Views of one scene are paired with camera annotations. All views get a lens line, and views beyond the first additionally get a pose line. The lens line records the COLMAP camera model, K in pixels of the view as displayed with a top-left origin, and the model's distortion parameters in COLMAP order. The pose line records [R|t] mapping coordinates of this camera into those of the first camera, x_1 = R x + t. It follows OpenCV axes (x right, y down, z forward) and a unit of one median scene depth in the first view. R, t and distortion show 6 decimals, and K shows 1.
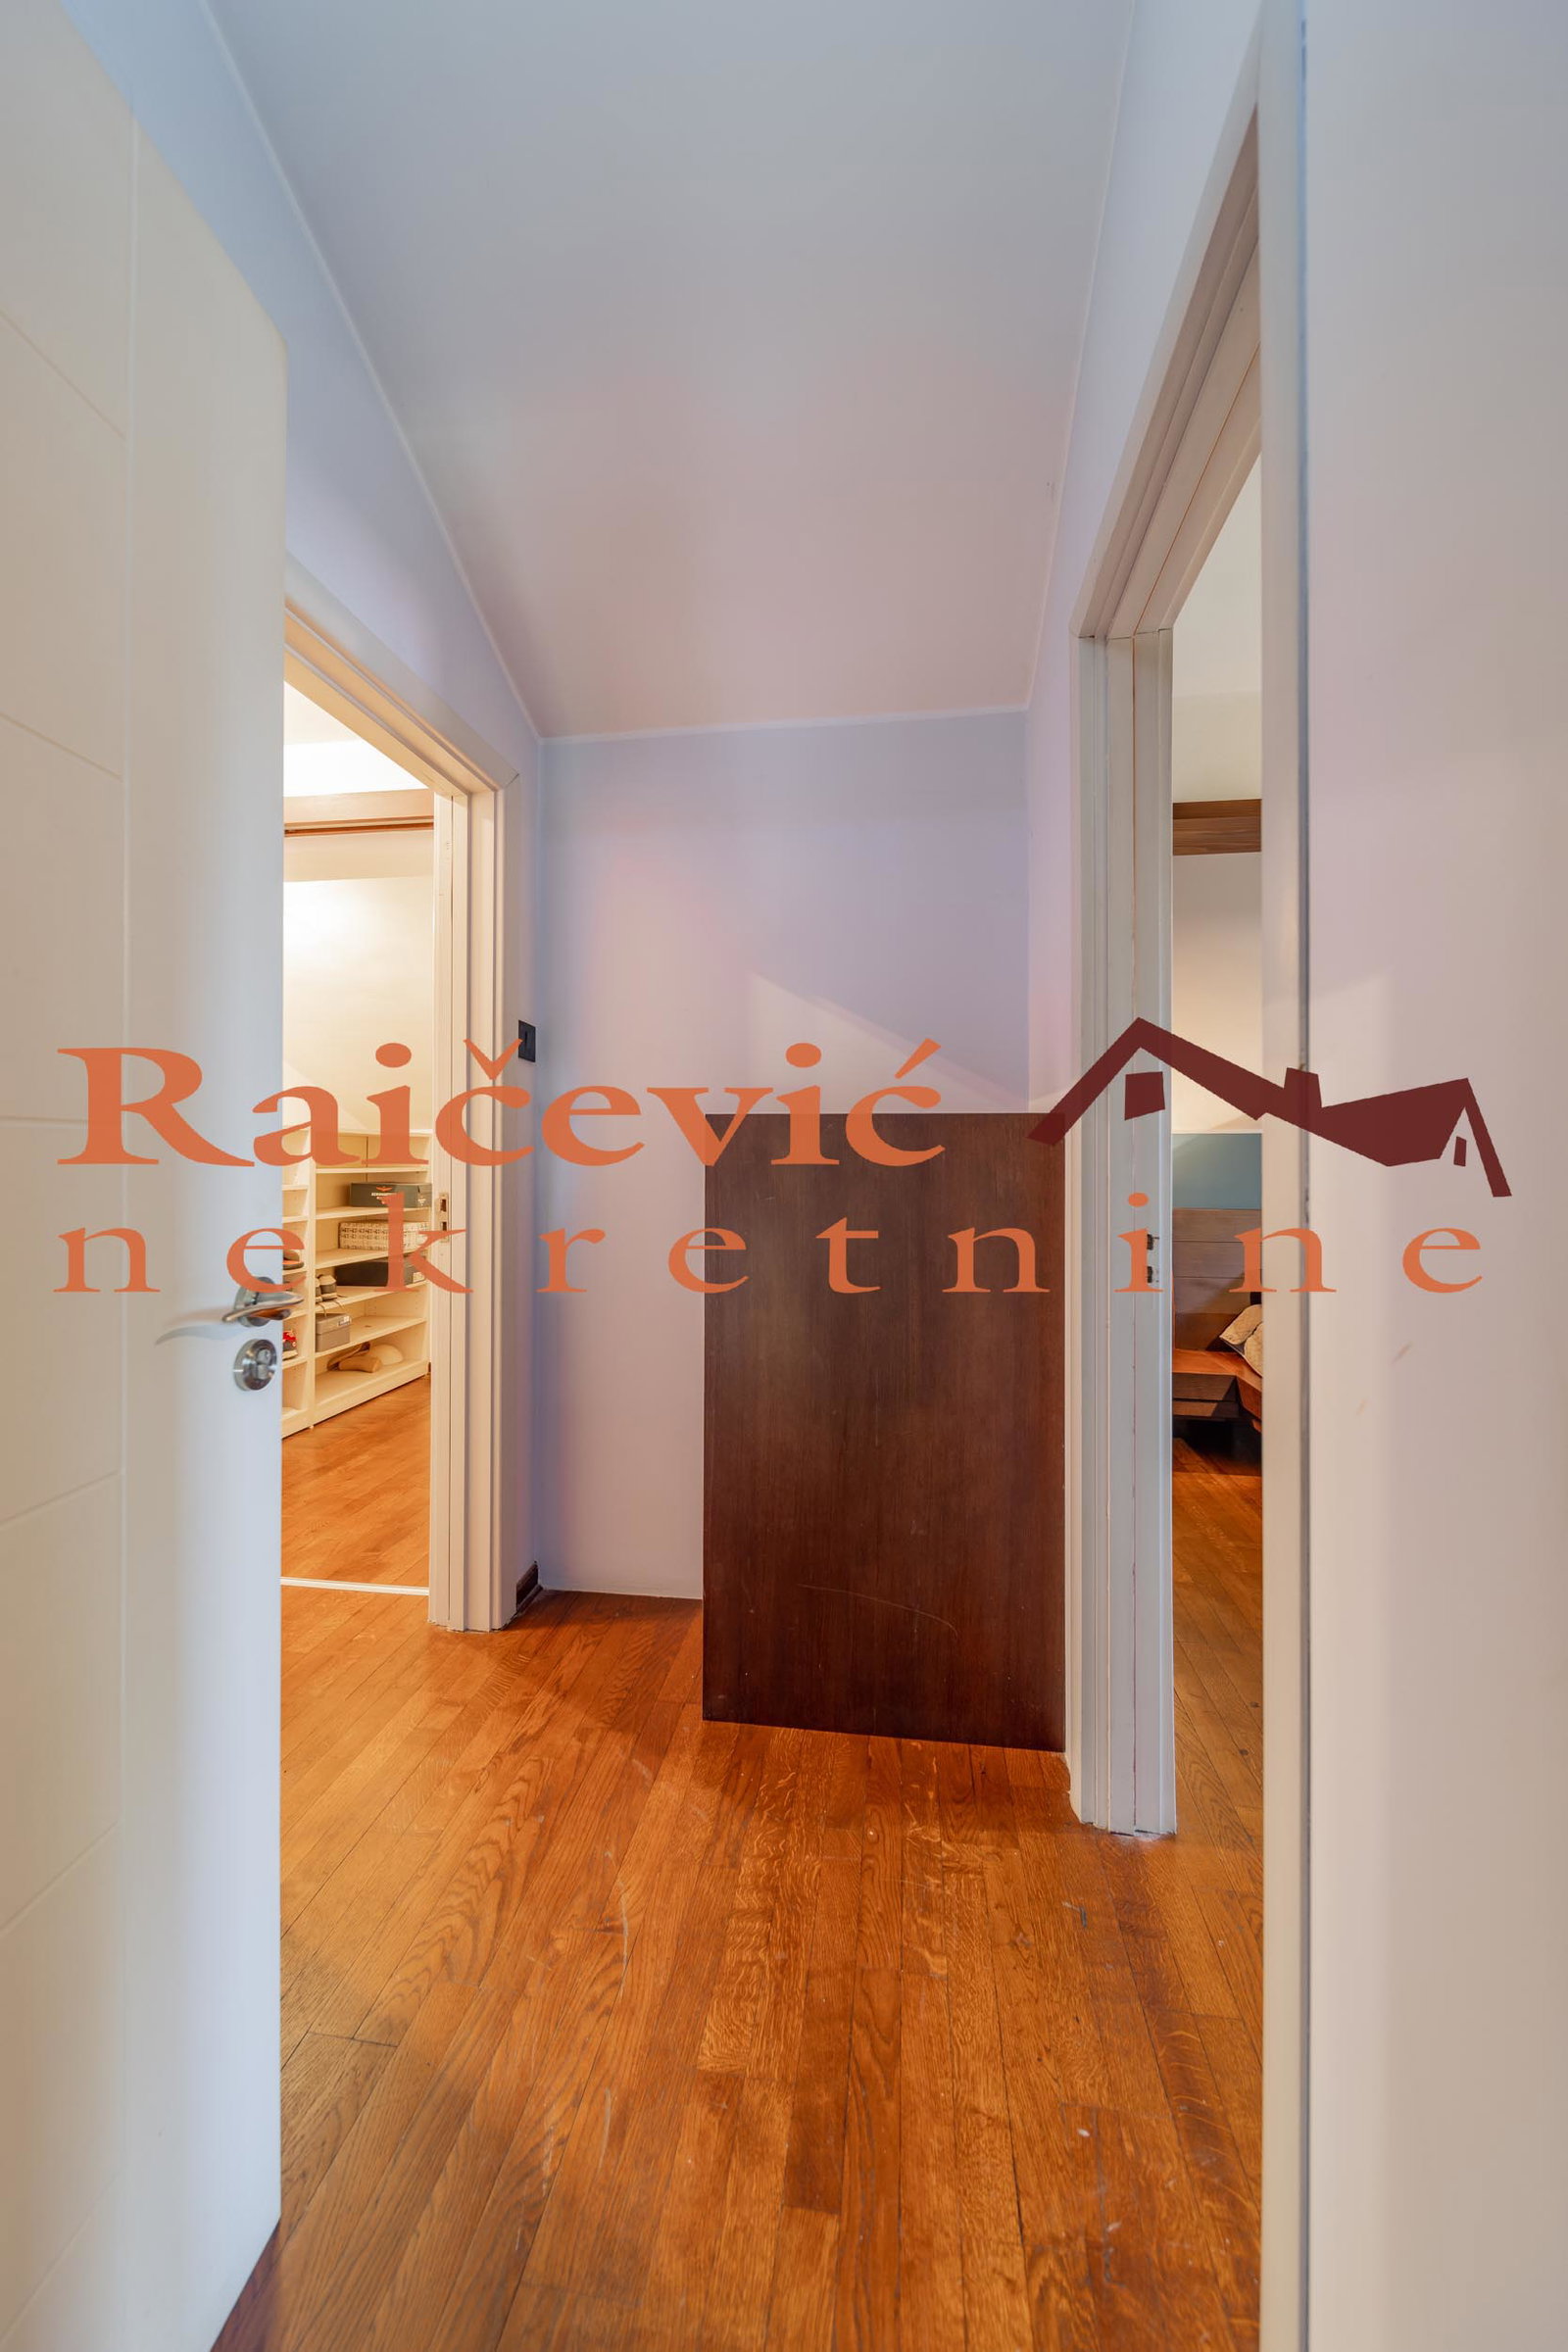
lens RADIAL K [[833.2, 0, 791.1], [0, 833.2, 1150.5], [0, 0, 1]] dist [-0.000456, -0.000129]
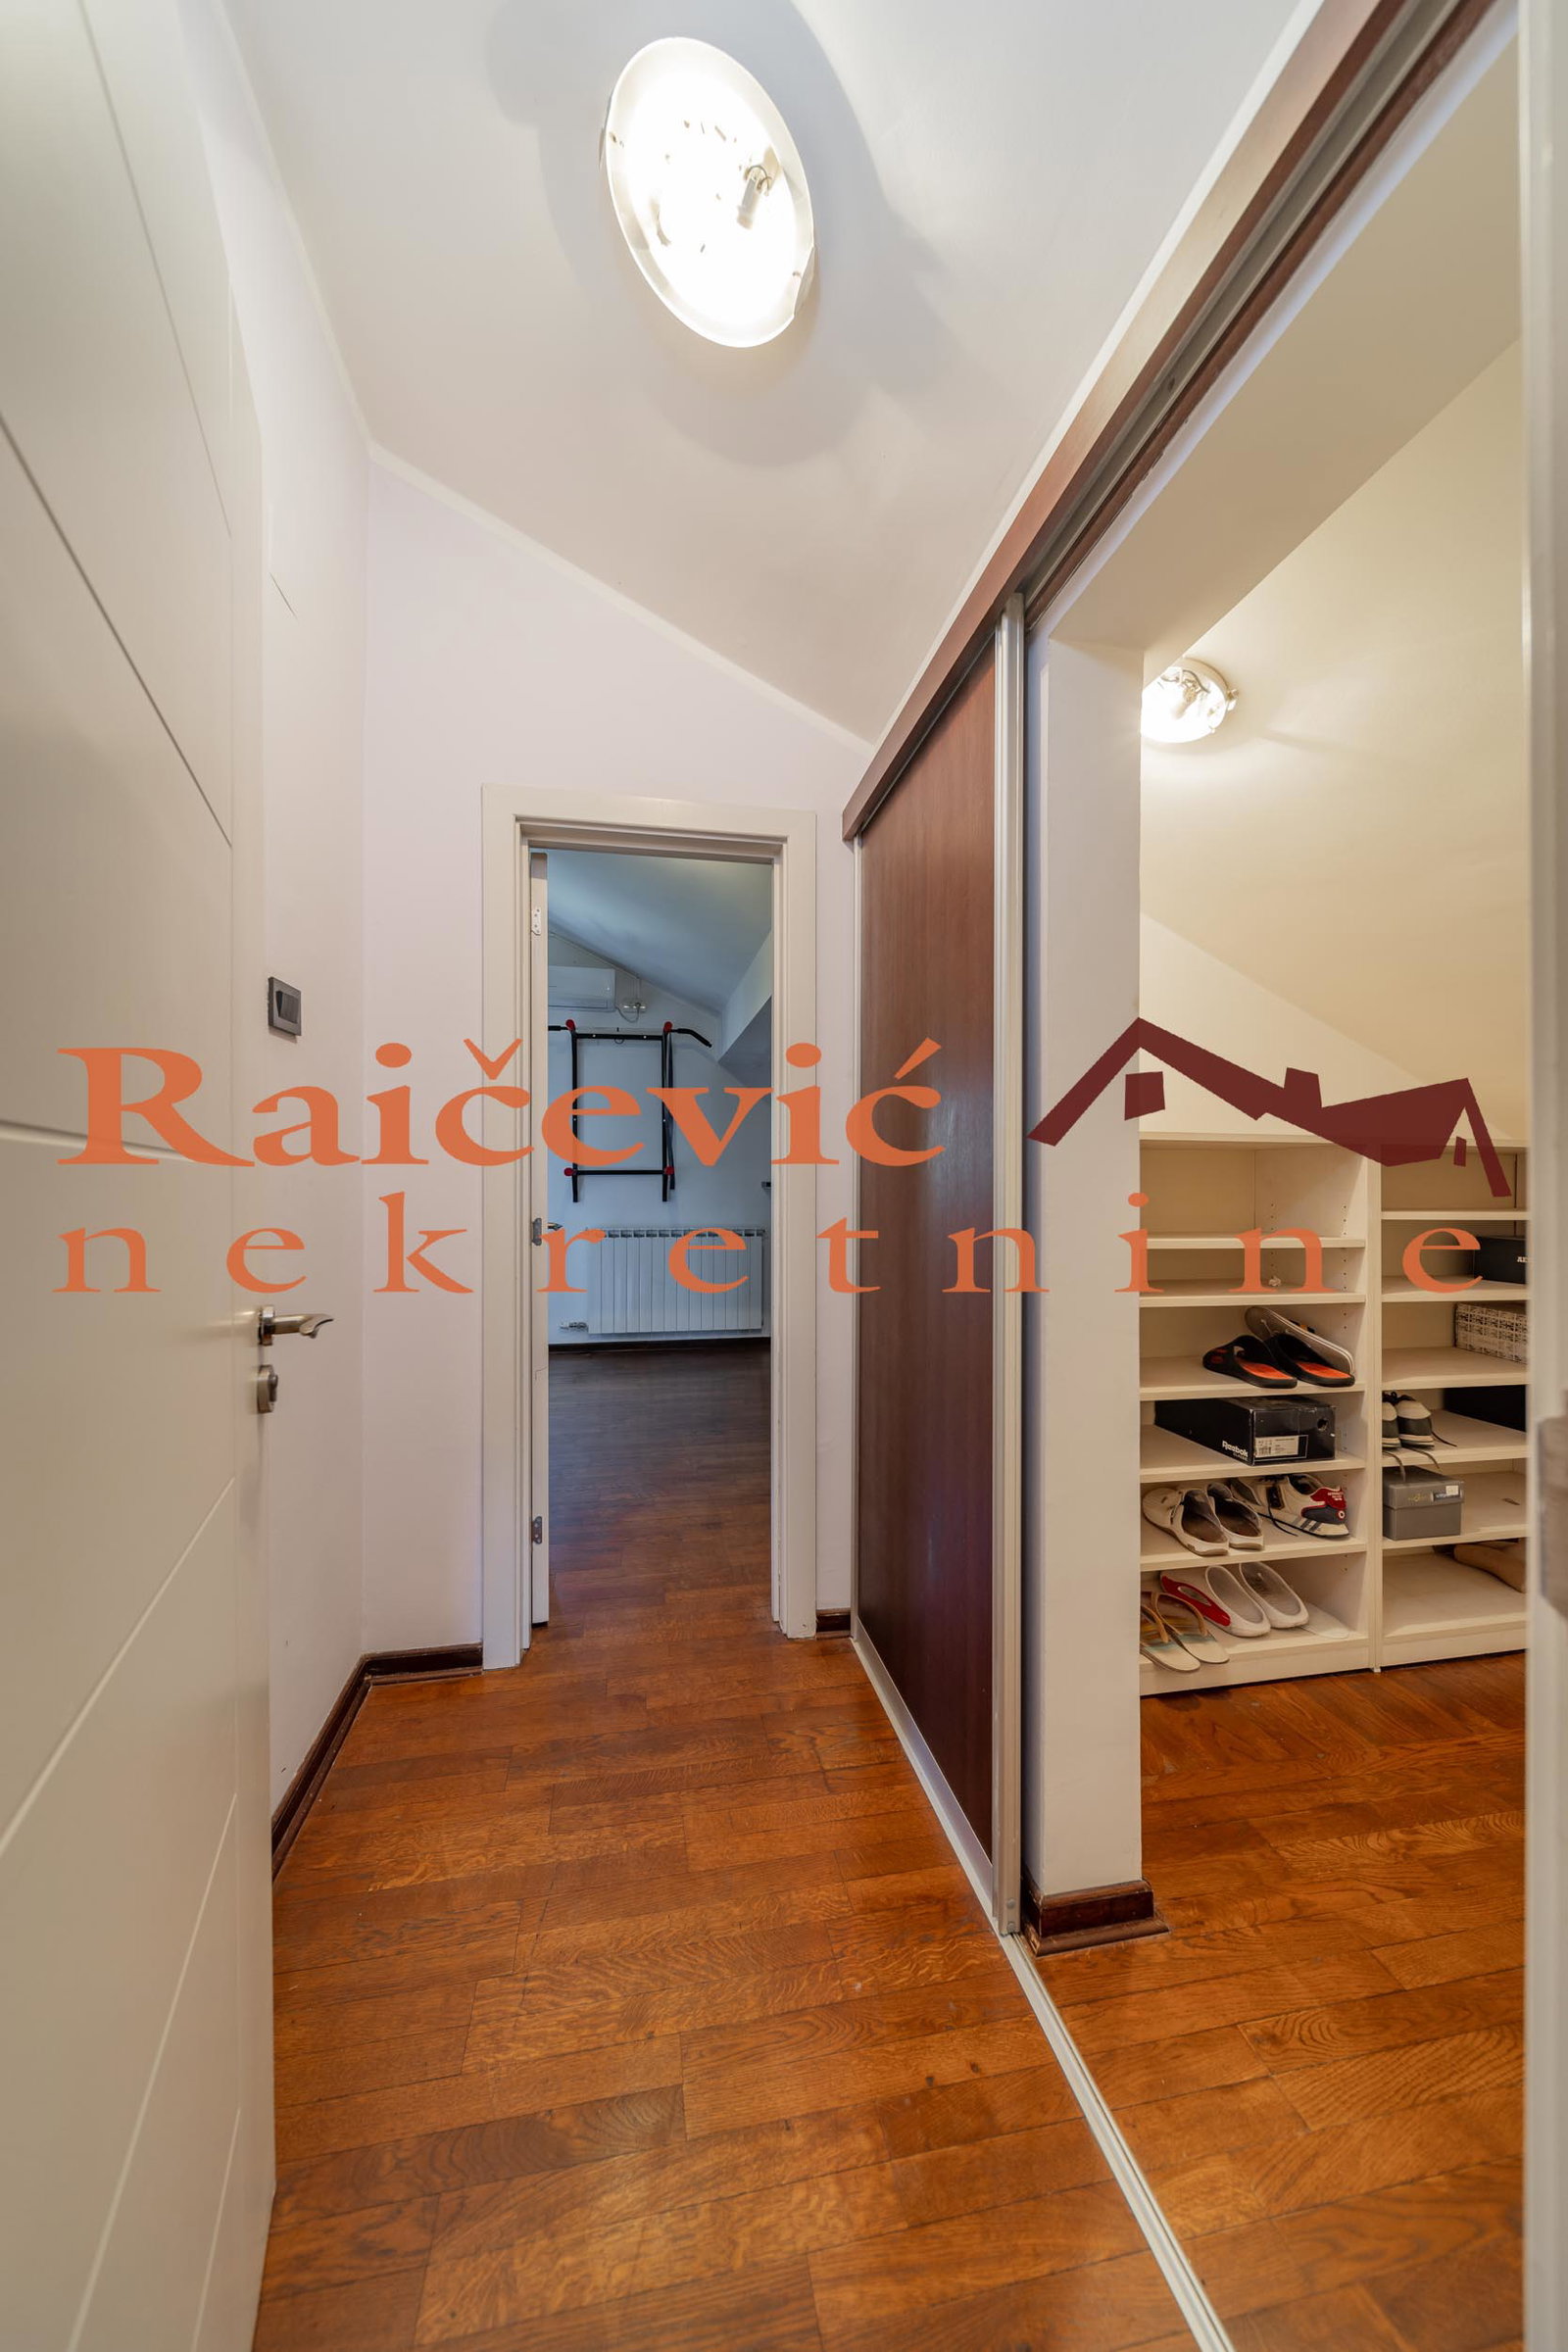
lens RADIAL K [[833.2, 0, 772.1], [0, 833.2, 1181.6], [0, 0, 1]] dist [-0.000456, -0.000129]
pose [[0.317742, -0.018090, -0.948005, -0.166509], [0.005780, 0.999836, -0.017142, 0.008639], [0.948159, -0.000033, 0.317795, 0.435142]]
